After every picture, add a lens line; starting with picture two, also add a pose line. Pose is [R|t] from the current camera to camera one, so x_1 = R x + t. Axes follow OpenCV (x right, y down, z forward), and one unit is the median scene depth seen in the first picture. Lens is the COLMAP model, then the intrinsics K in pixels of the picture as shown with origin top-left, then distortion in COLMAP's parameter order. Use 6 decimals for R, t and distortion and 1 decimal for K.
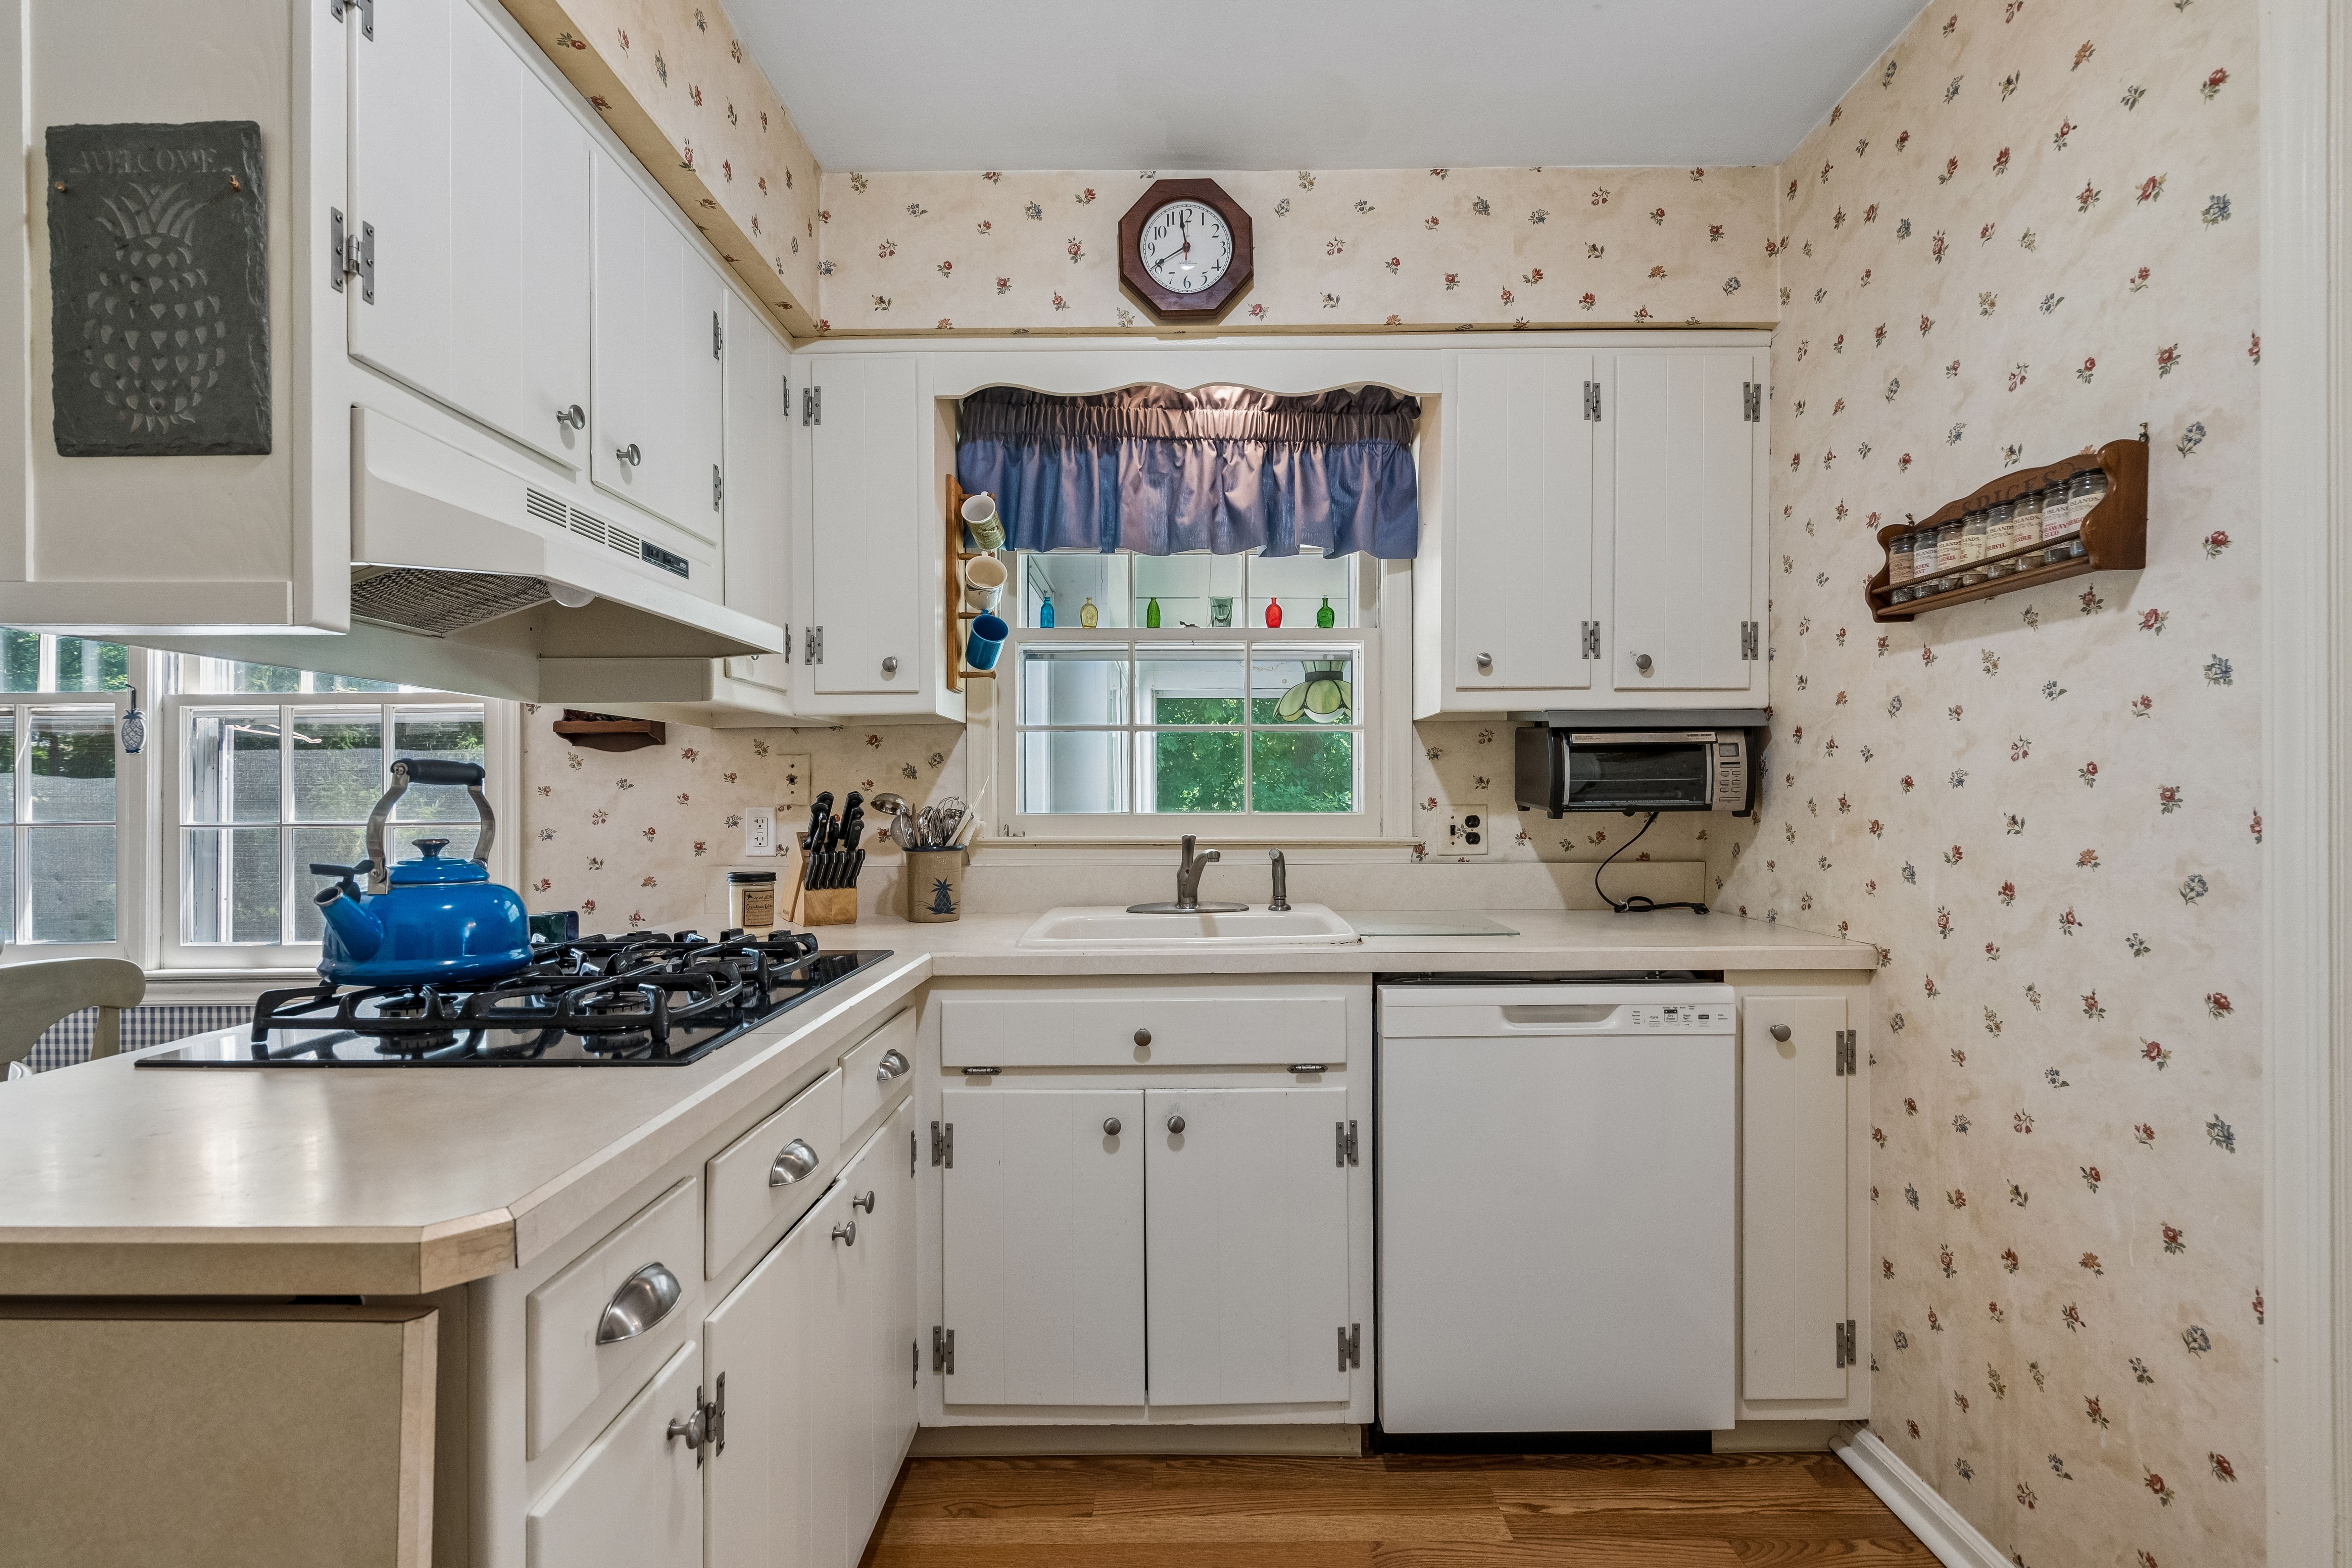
lens RADIAL K [[1071.5, 0, 1177.2], [0, 1071.5, 802.8], [0, 0, 1]] dist [-0.002253, 0.001154]
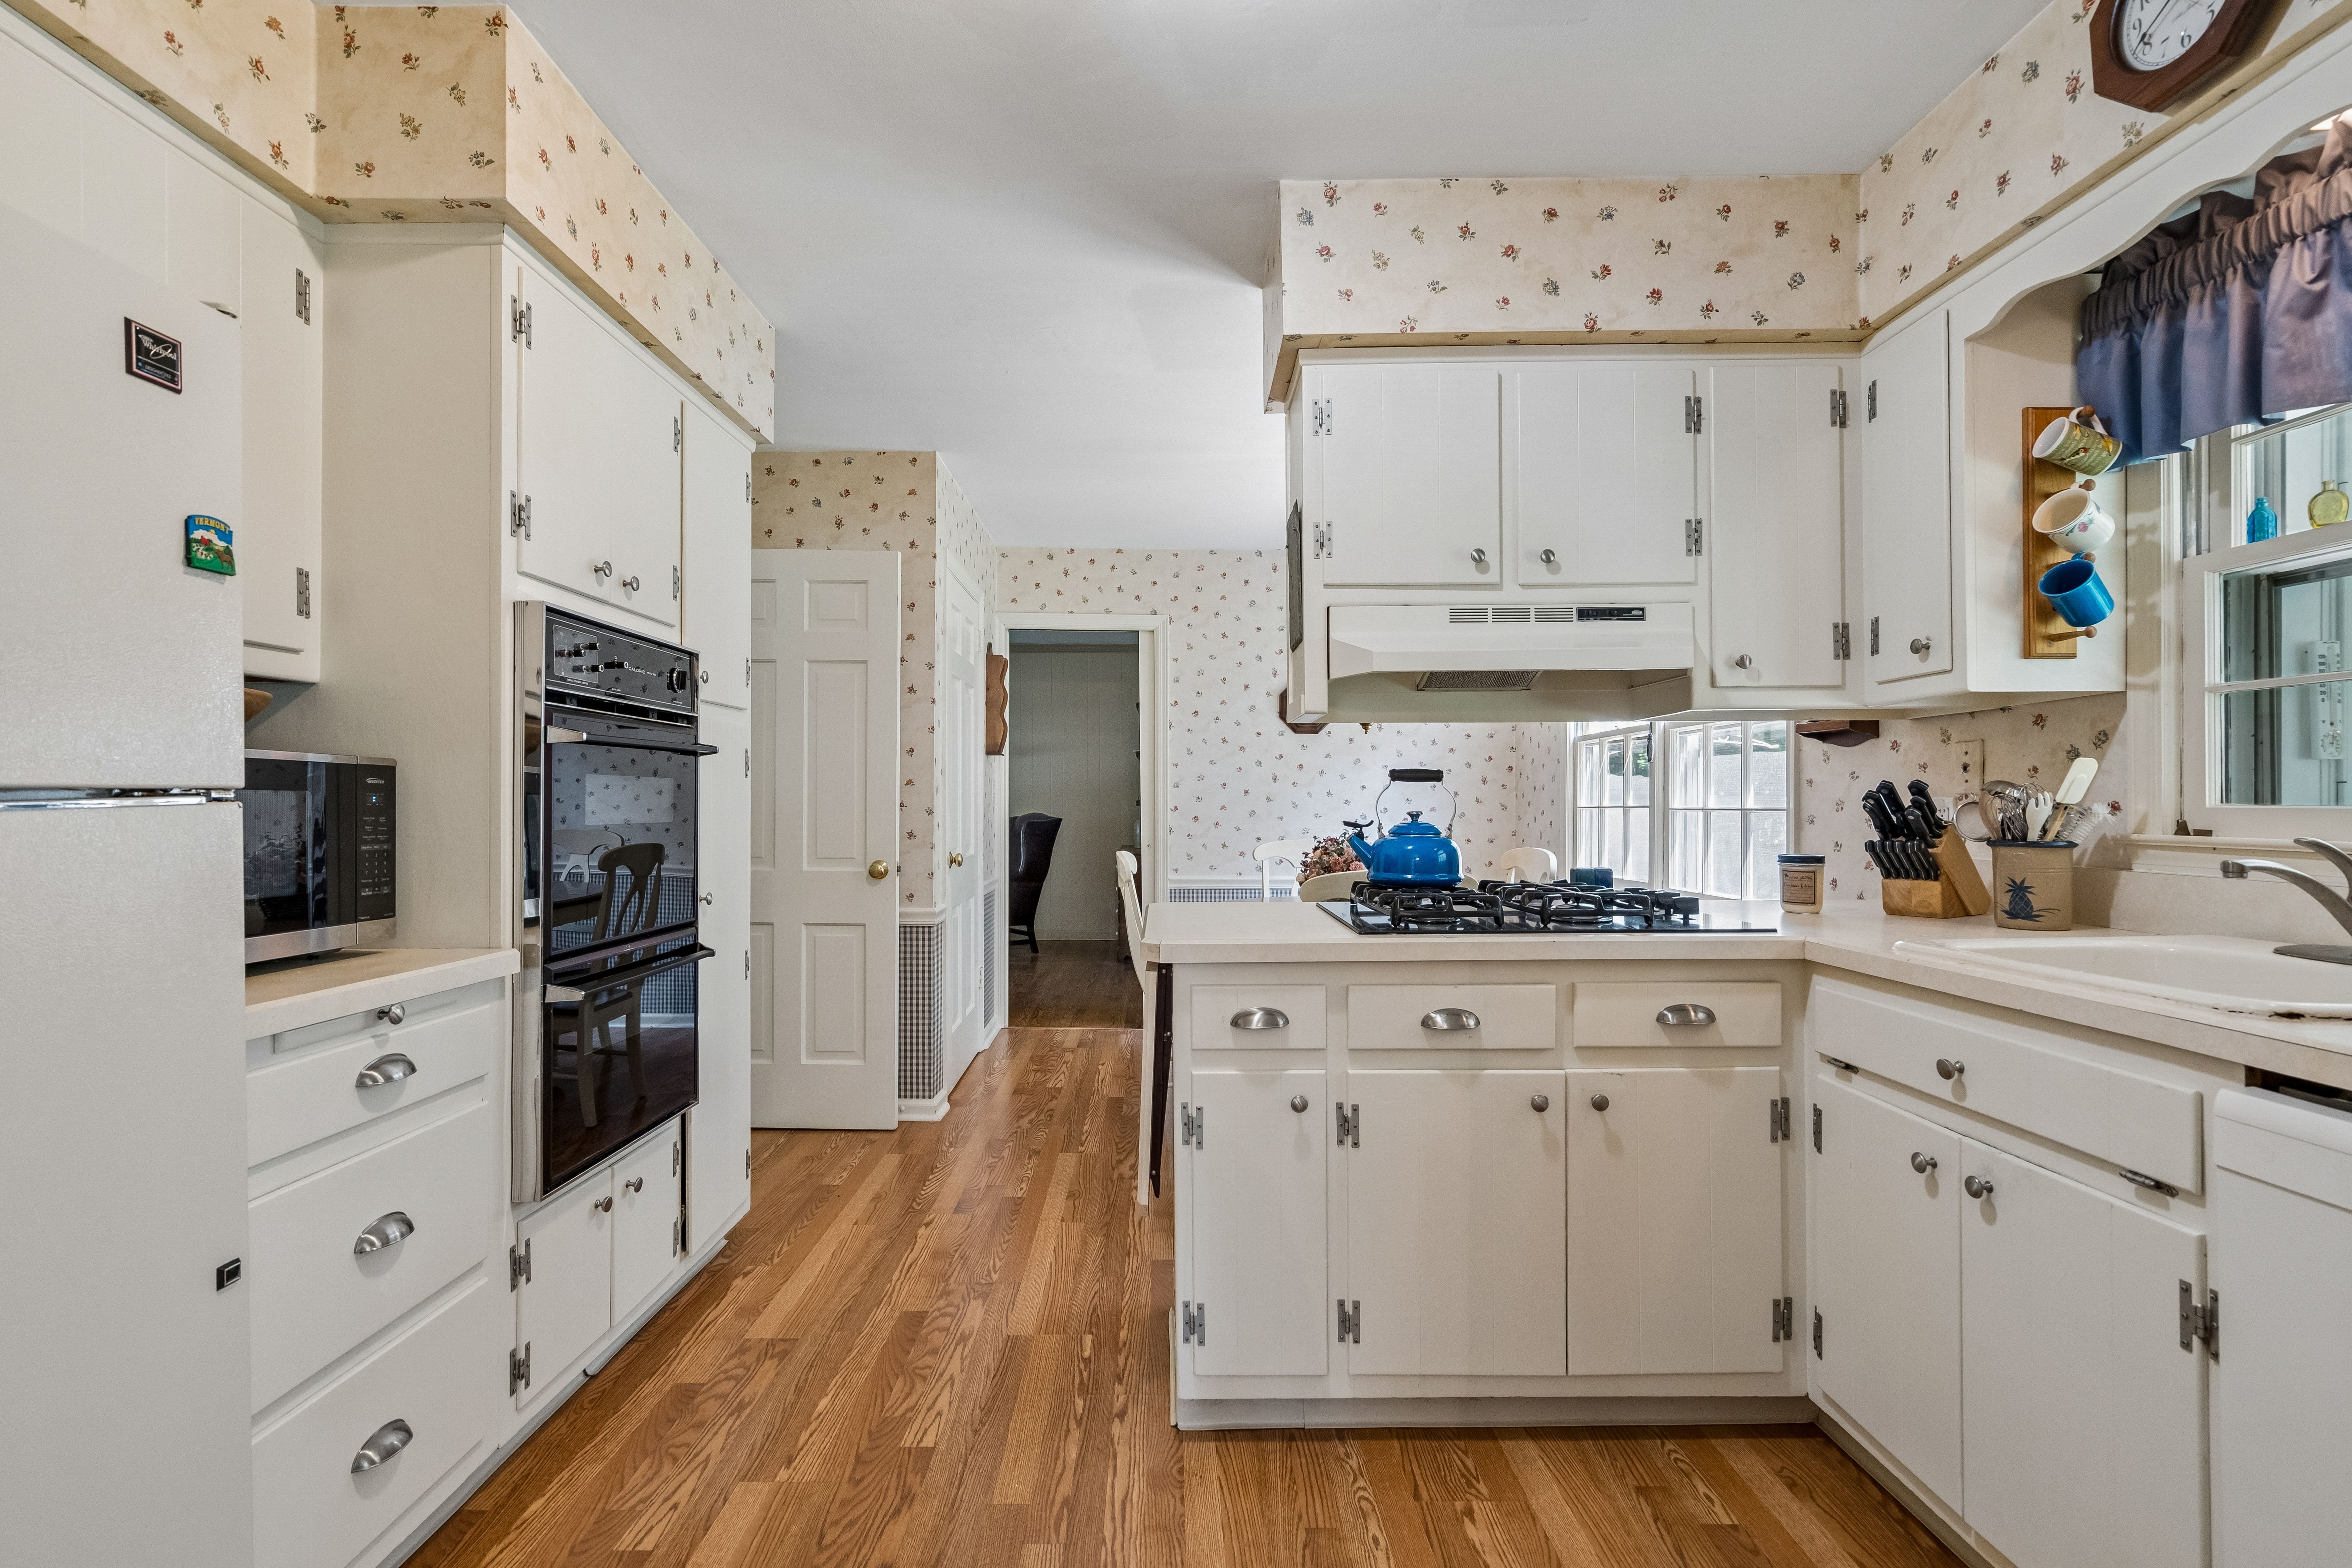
lens RADIAL K [[1076.9, 0, 1166.7], [0, 1076.9, 798.0], [0, 0, 1]] dist [-0.000260, 0.001082]
pose [[0.006506, 0.001541, -0.999978, 0.693559], [0.000630, 0.999999, 0.001545, 0.004257], [0.999979, -0.000640, 0.006505, 0.330714]]
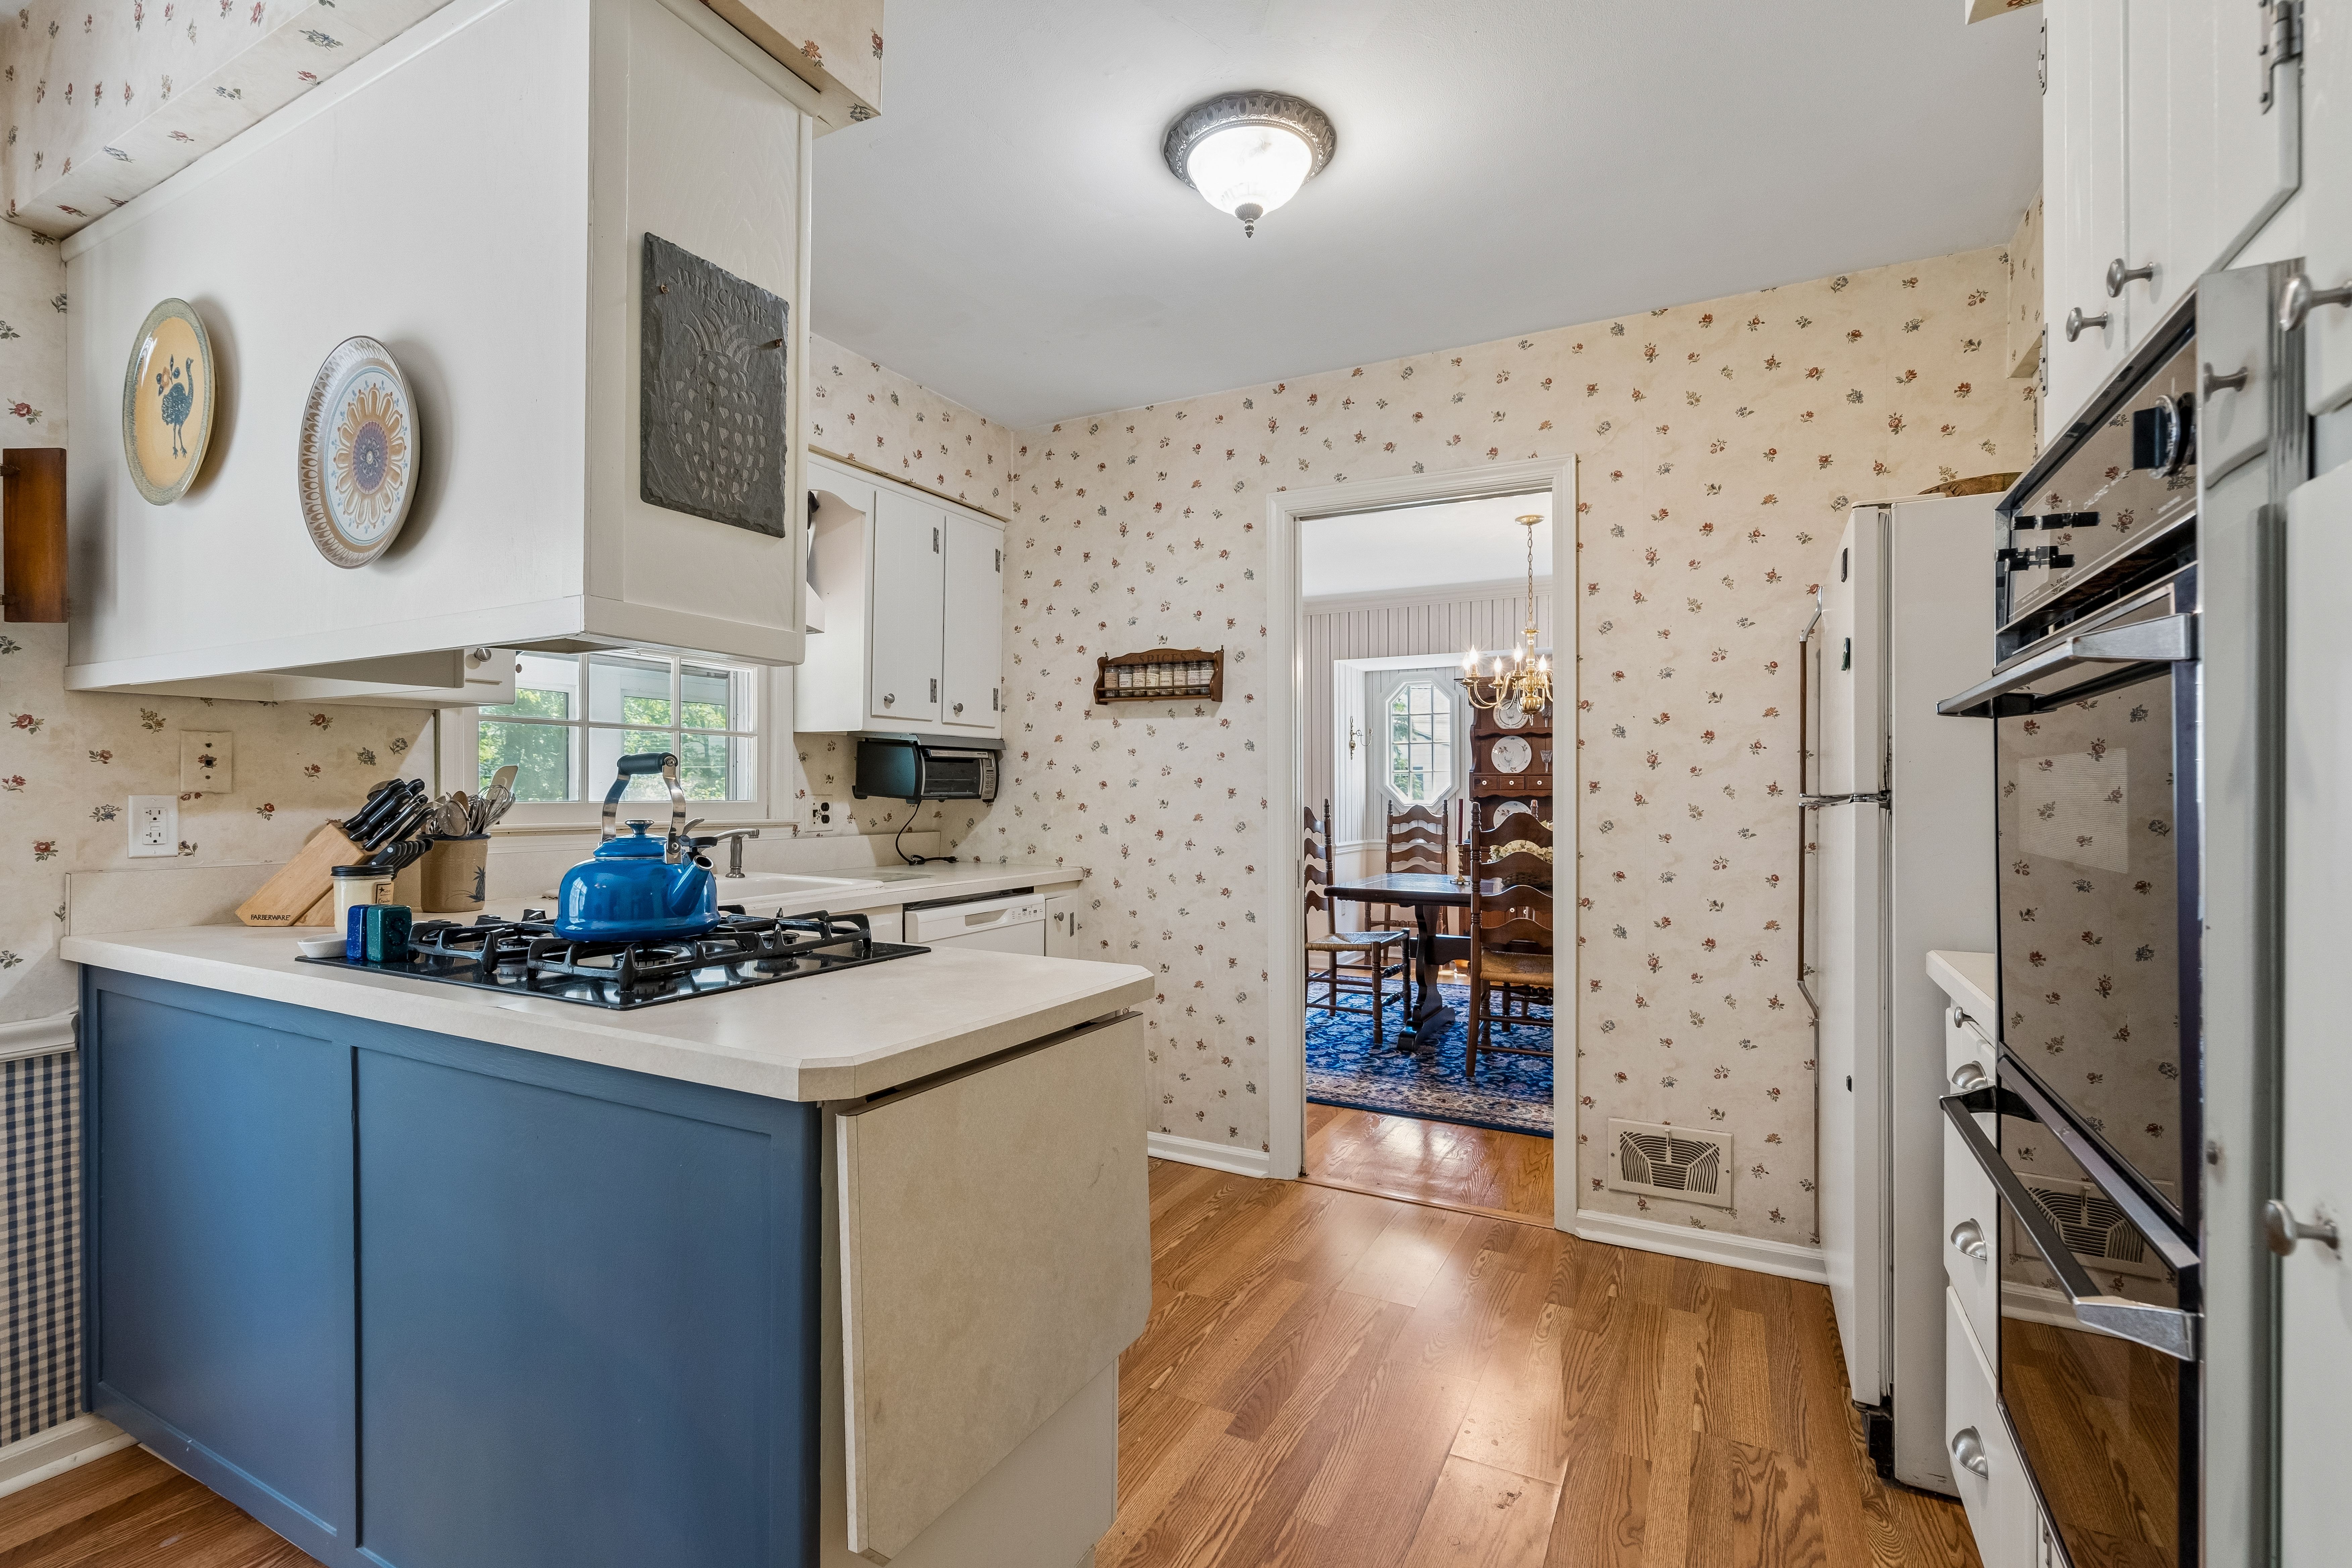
lens RADIAL K [[1080.7, 0, 1169.4], [0, 1080.7, 787.7], [0, 0, 1]] dist [-0.001586, 0.000925]
pose [[0.461182, 0.009334, 0.887257, -0.881683], [-0.002488, 0.999954, -0.009226, 0.004920], [-0.887302, 0.002047, 0.461184, -0.044172]]
